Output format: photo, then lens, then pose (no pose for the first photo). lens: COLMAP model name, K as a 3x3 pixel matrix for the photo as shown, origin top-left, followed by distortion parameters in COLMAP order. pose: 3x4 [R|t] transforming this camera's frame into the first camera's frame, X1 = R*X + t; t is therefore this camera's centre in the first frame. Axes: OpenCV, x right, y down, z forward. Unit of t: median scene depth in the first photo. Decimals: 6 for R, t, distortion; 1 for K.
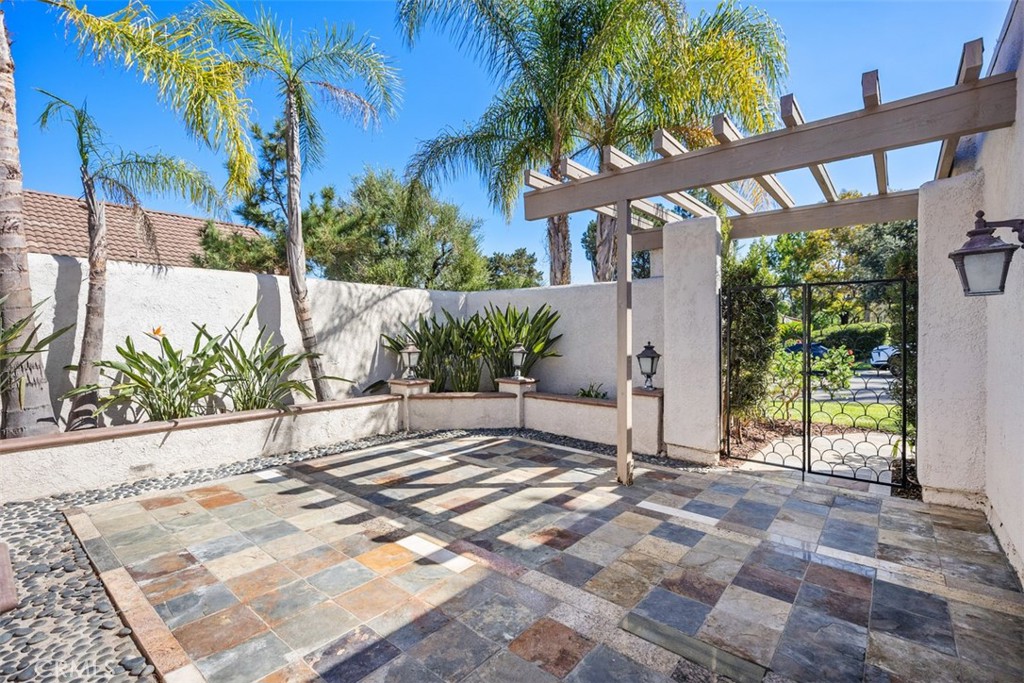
lens RADIAL K [[466.7, 0, 509.0], [0, 466.7, 335.2], [0, 0, 1]] dist [-0.002726, -0.000488]
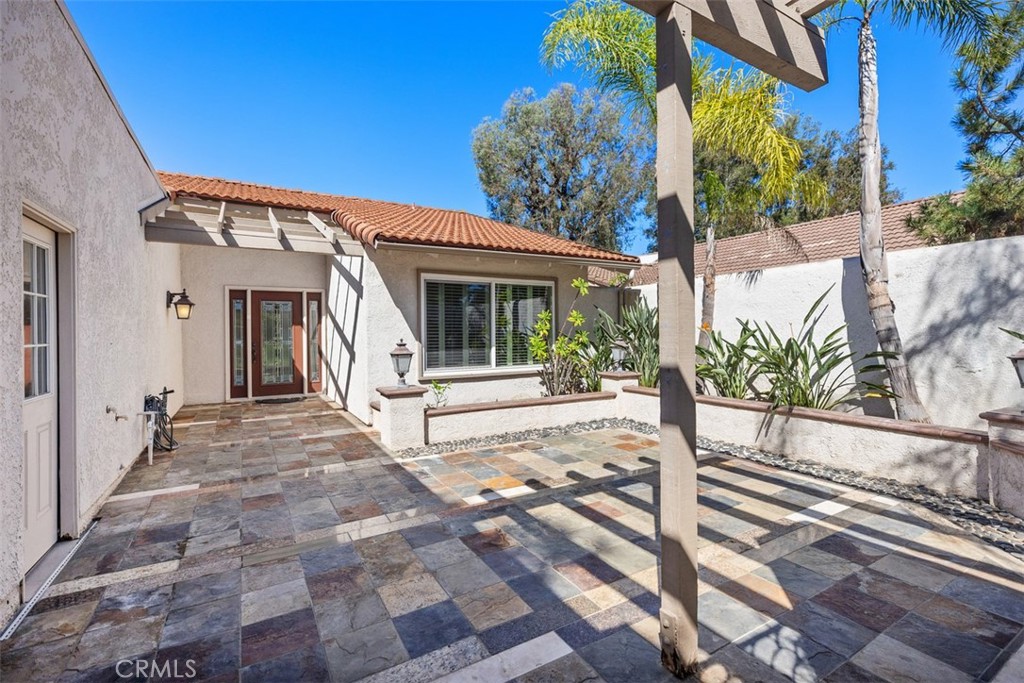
lens RADIAL K [[466.7, 0, 512.5], [0, 466.7, 337.1], [0, 0, 1]] dist [-0.002726, -0.000488]
pose [[-0.341492, 0.012107, -0.939807, 0.849050], [-0.001426, 0.999909, 0.013400, 0.008515], [0.939883, 0.005916, -0.341444, 1.202544]]
